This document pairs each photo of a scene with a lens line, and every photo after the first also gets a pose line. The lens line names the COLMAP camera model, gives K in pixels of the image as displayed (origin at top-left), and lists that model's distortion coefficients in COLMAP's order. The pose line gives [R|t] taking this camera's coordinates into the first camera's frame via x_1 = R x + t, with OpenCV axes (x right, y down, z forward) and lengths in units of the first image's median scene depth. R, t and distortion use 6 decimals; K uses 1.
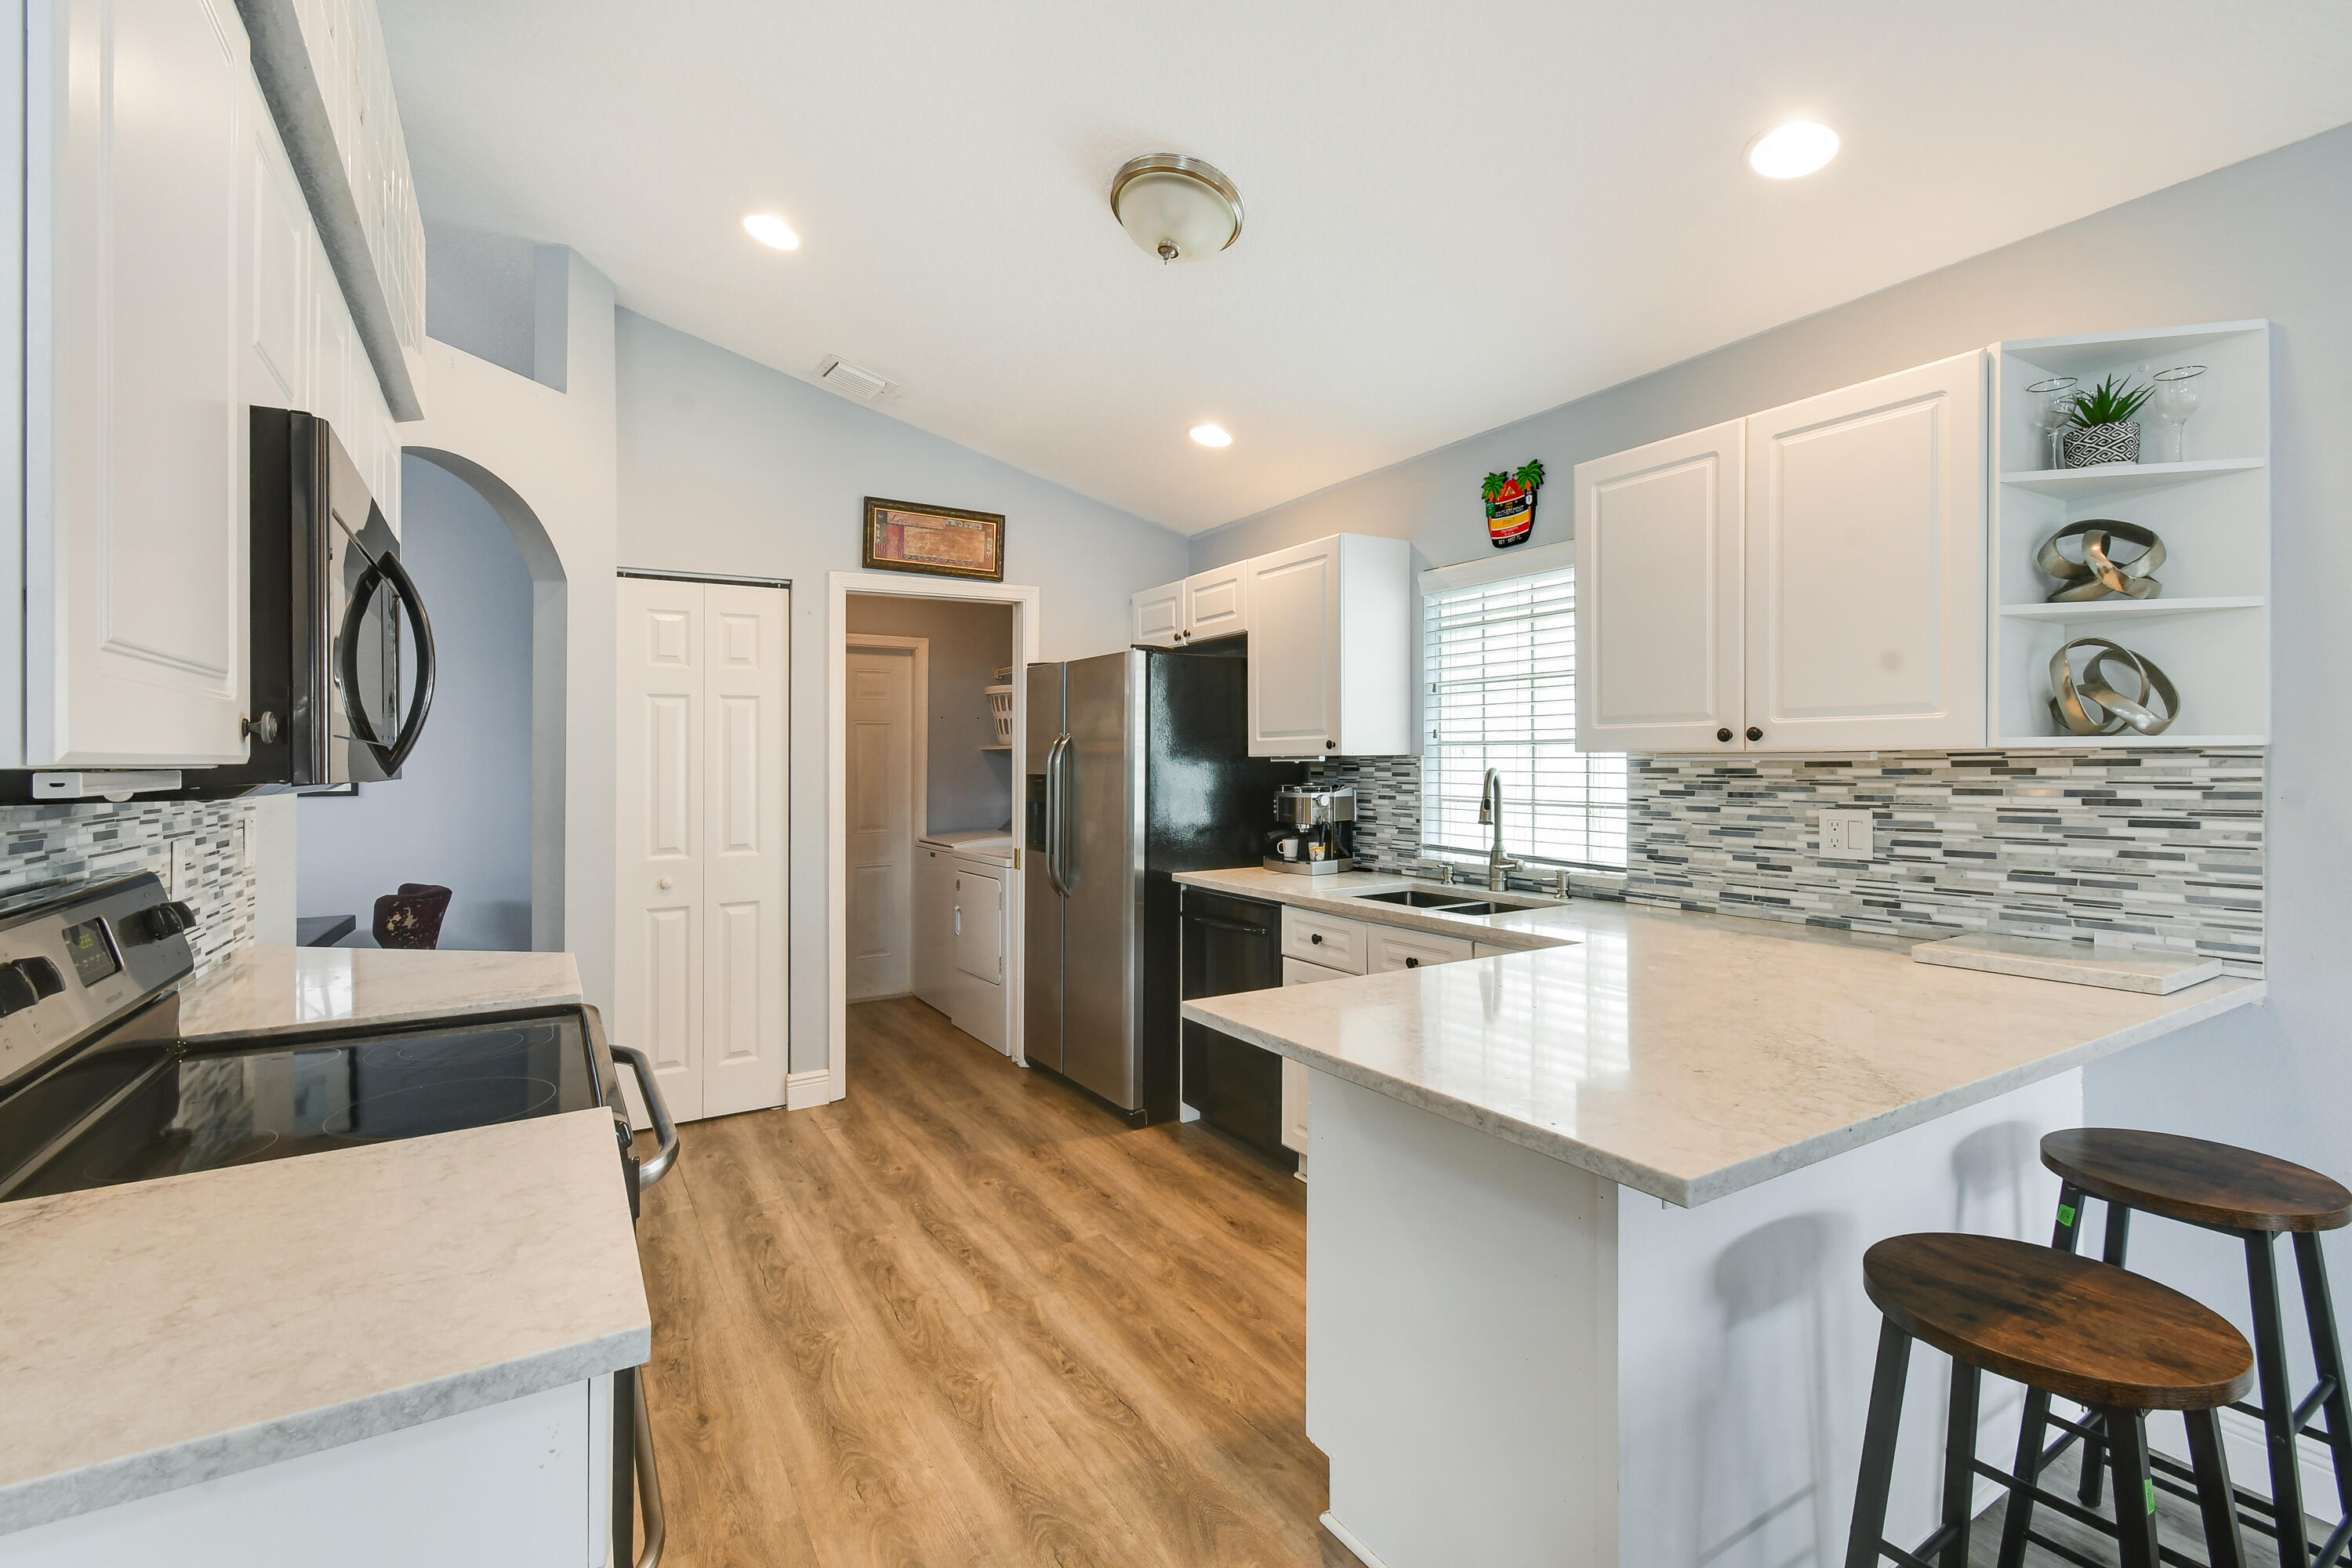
lens RADIAL K [[1062.7, 0, 1178.1], [0, 1062.7, 750.8], [0, 0, 1]] dist [-0.002876, 0.000168]
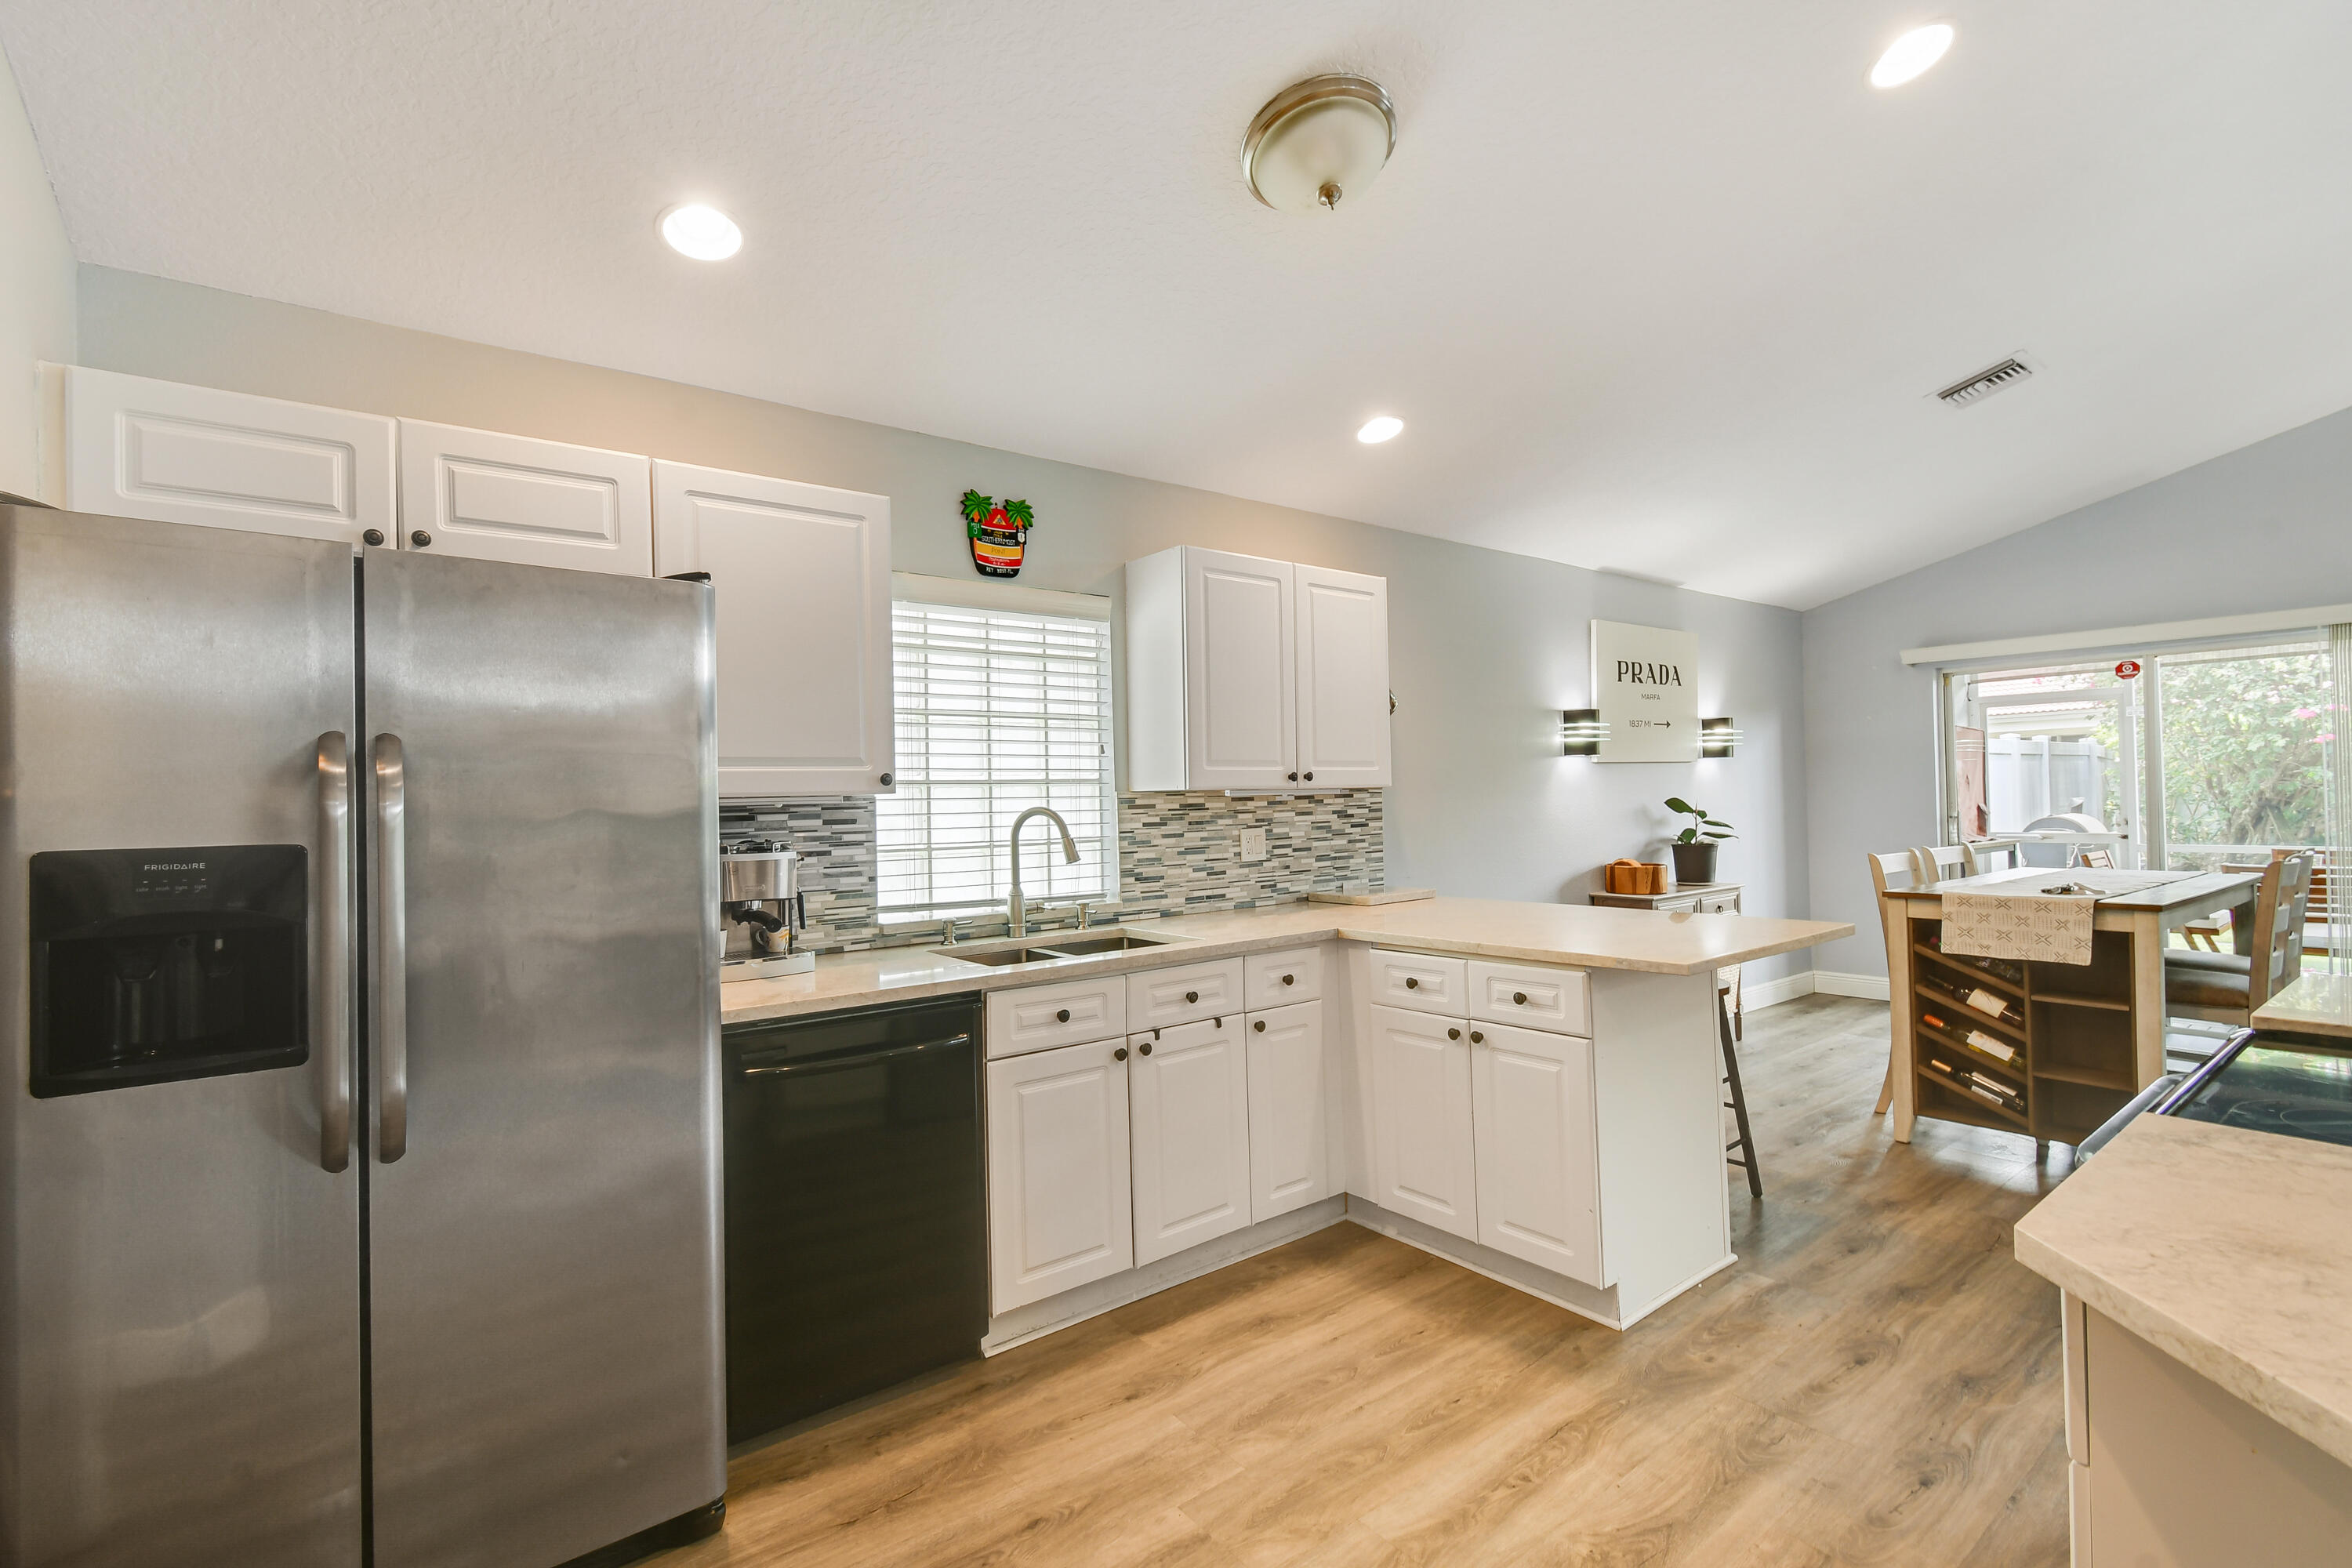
lens RADIAL K [[1062.7, 0, 1171.6], [0, 1062.7, 799.5], [0, 0, 1]] dist [-0.002876, 0.000168]
pose [[-0.115306, 0.011845, 0.993259, -0.793342], [0.016721, 0.999810, -0.009982, 0.024115], [-0.993189, 0.015457, -0.115483, 1.162927]]
